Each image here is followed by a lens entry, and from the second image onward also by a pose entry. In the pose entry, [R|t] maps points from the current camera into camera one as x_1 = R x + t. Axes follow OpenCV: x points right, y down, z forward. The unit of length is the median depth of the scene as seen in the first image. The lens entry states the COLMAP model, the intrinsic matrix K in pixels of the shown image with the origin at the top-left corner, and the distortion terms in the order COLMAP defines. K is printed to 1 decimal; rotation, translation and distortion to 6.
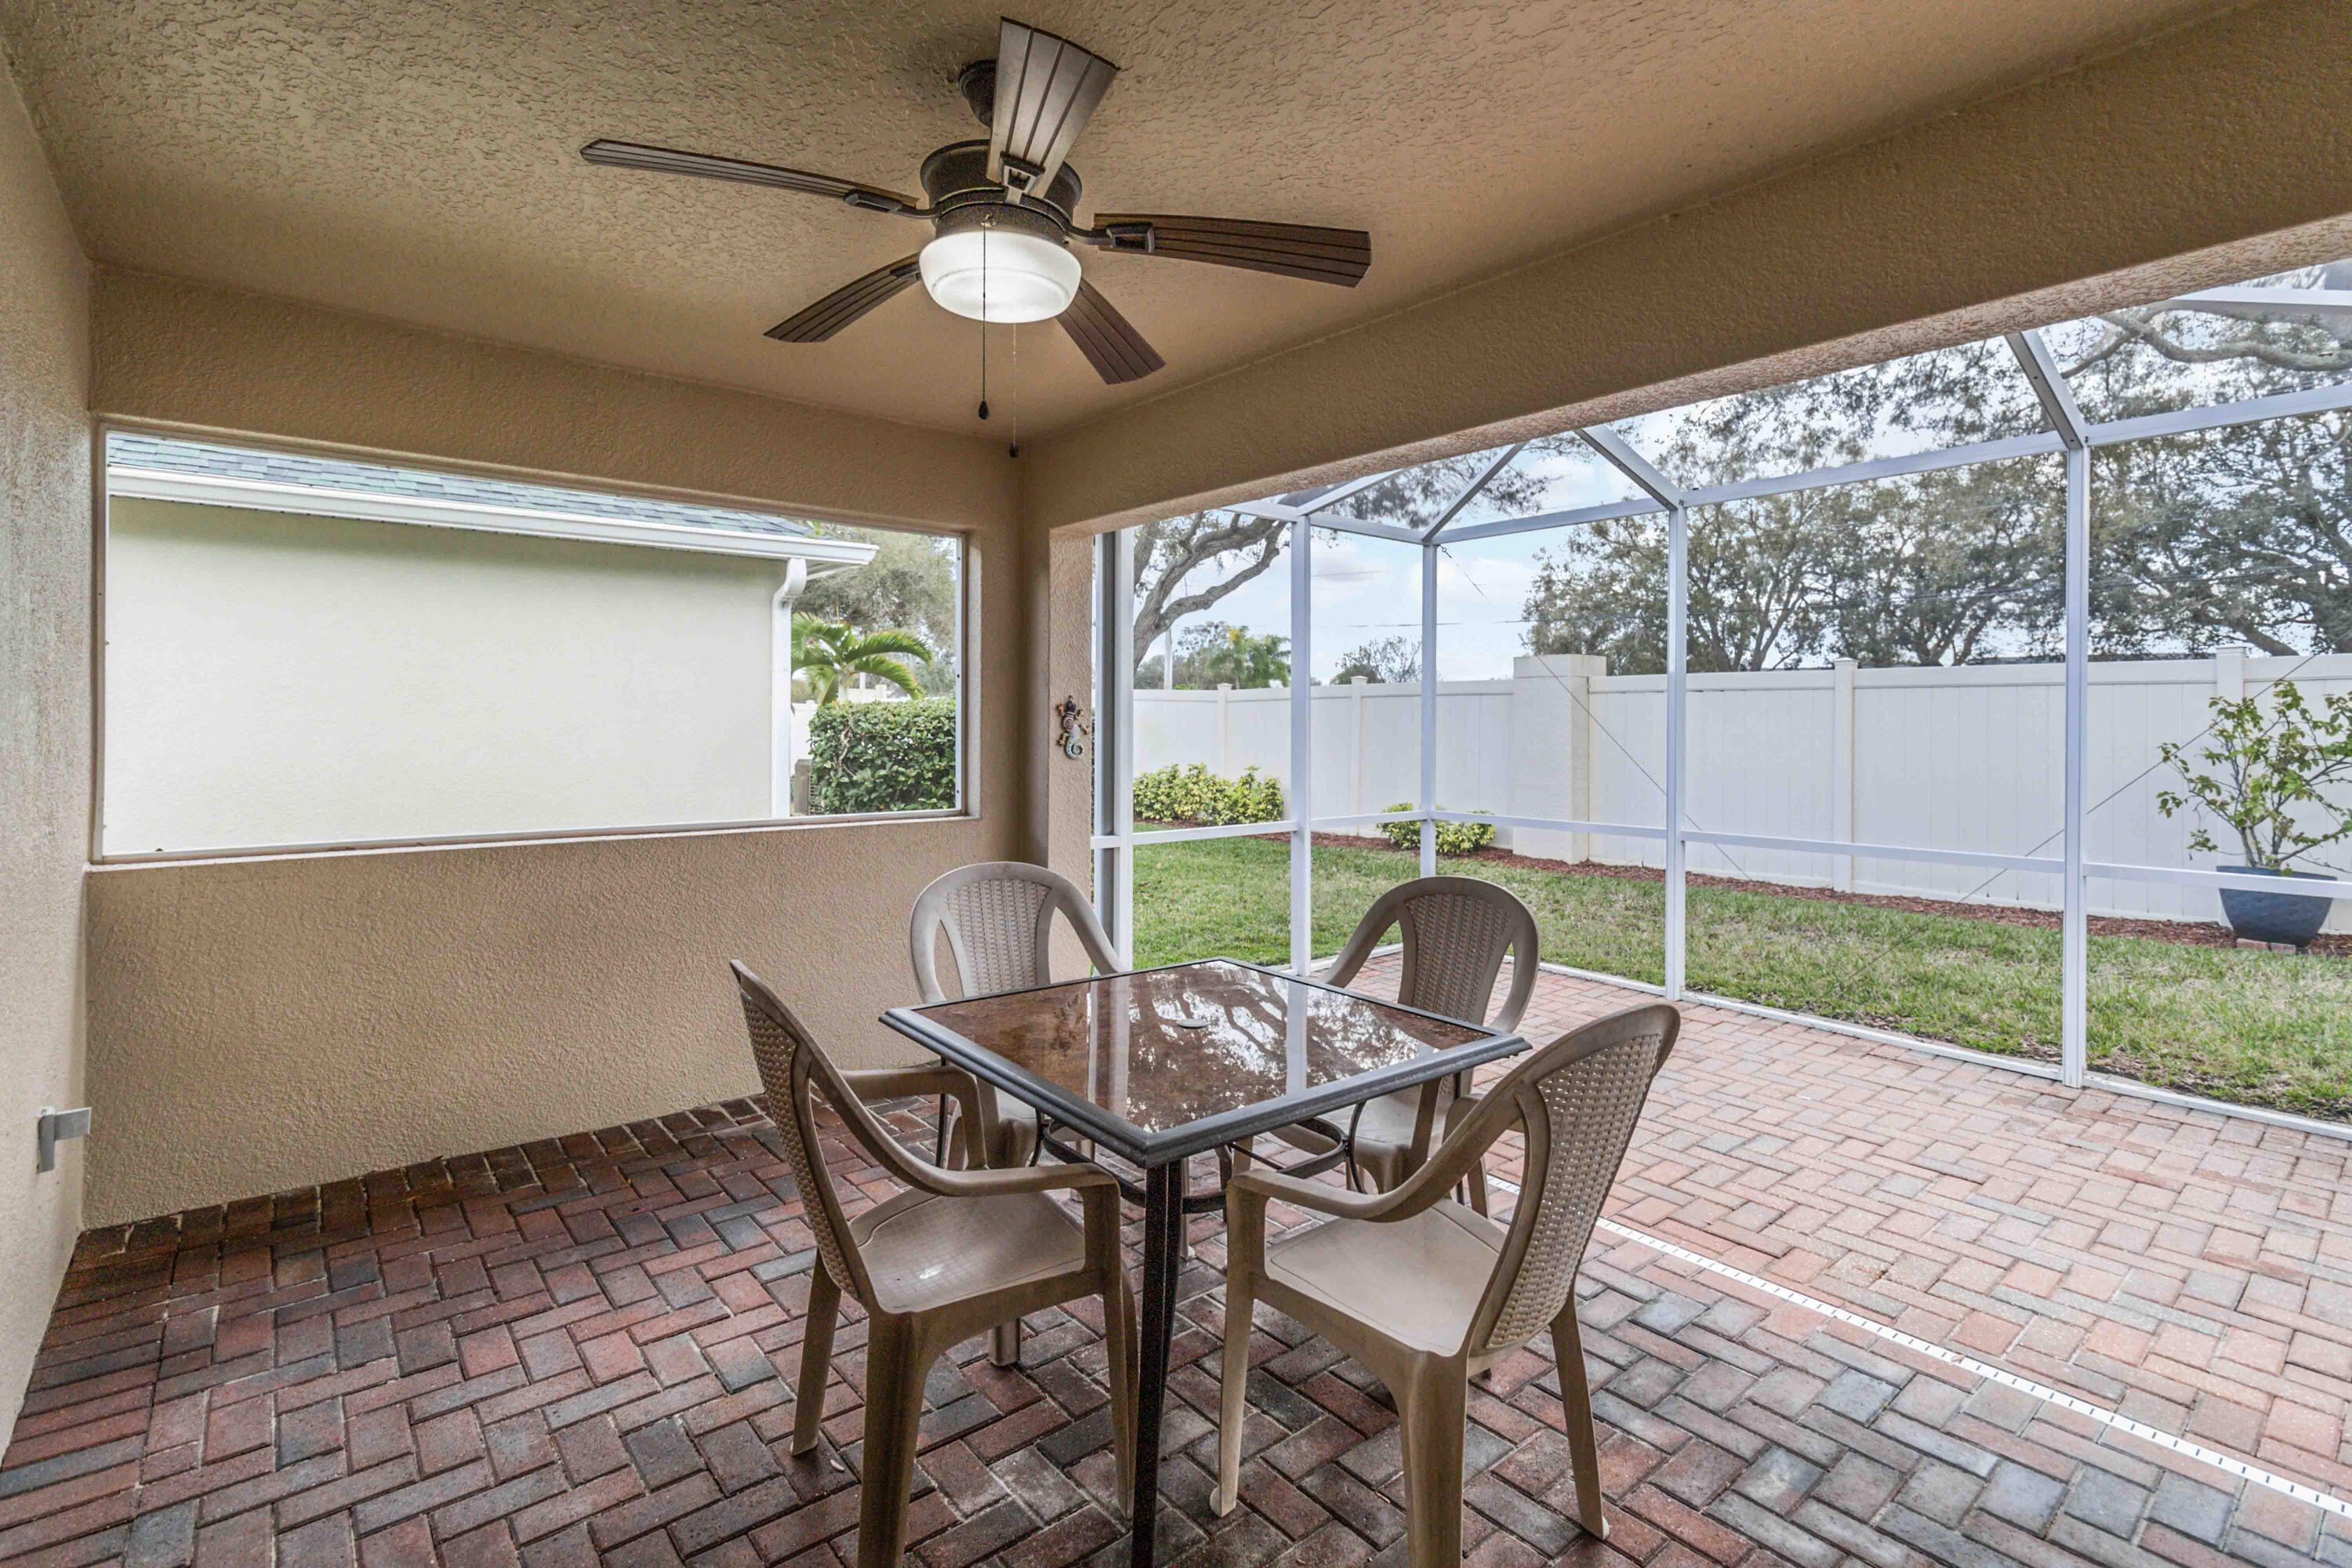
lens RADIAL K [[1075.9, 0, 1165.1], [0, 1075.9, 729.3], [0, 0, 1]] dist [0.001793, 0.001449]
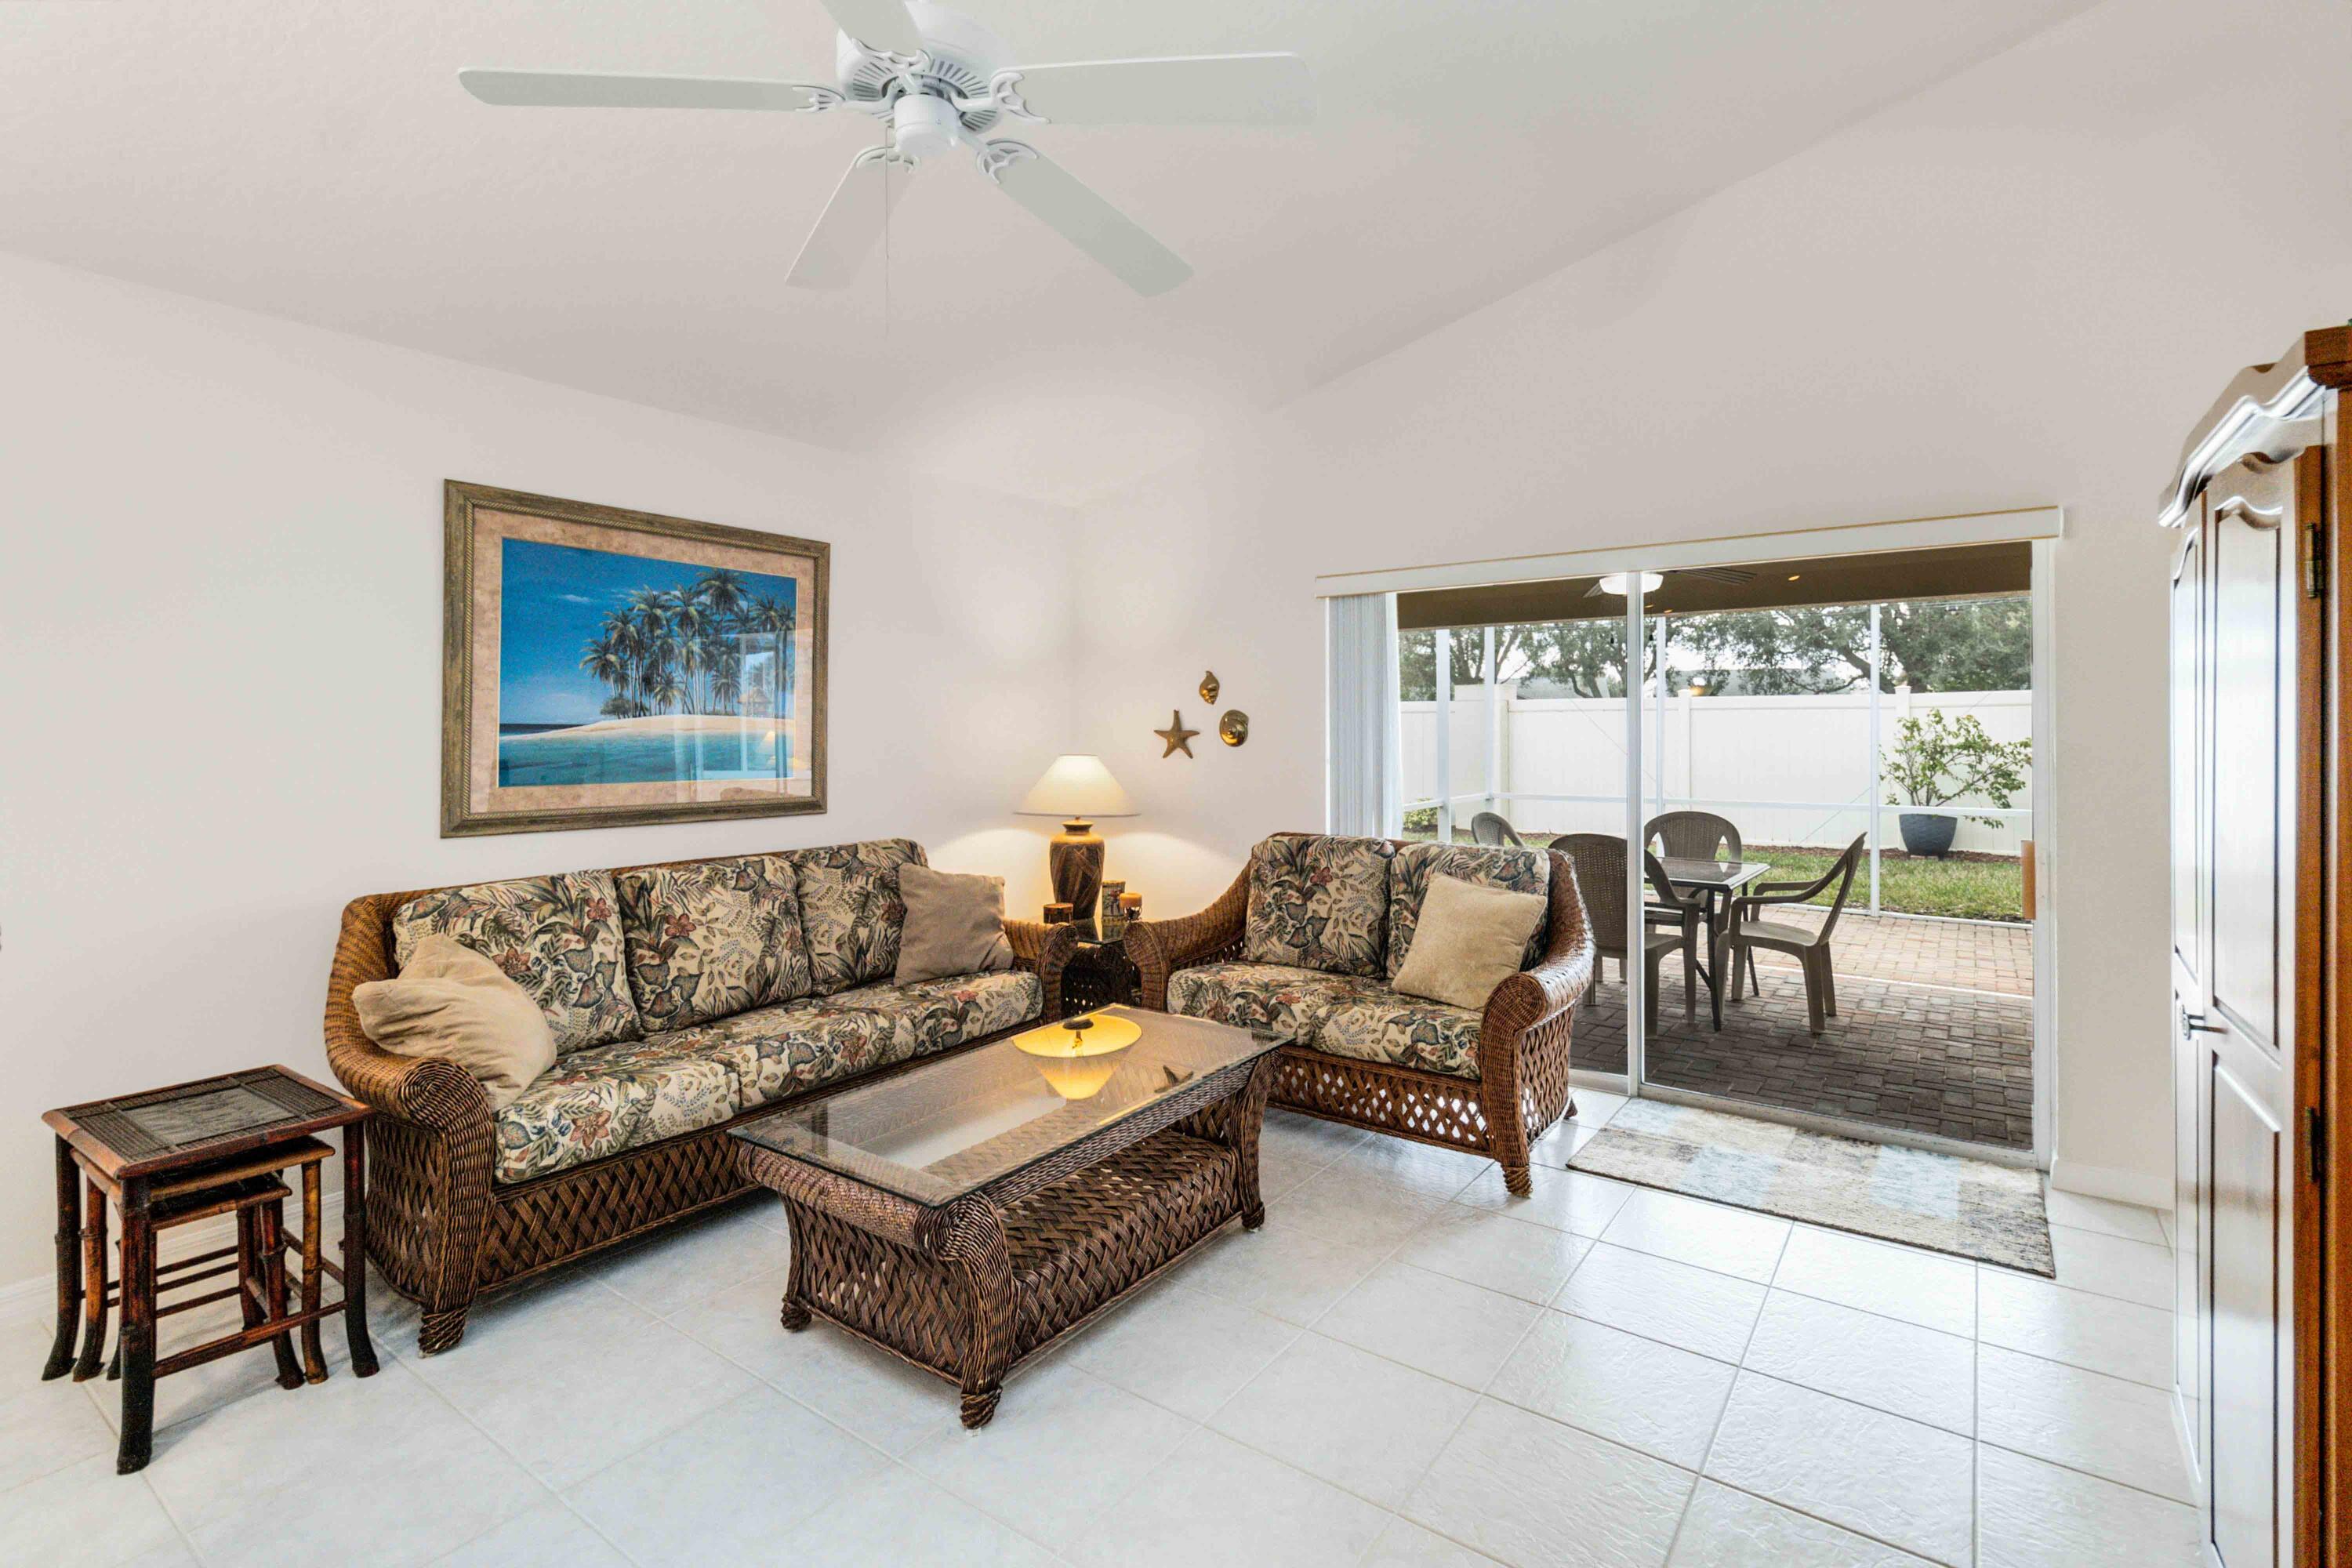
lens RADIAL K [[1075.9, 0, 1219.7], [0, 1075.9, 726.6], [0, 0, 1]] dist [0.001793, 0.001449]
pose [[0.963955, -0.011739, 0.265806, -0.550418], [0.014701, 0.999850, -0.009155, -0.015171], [-0.265659, 0.012732, 0.963983, -0.389231]]
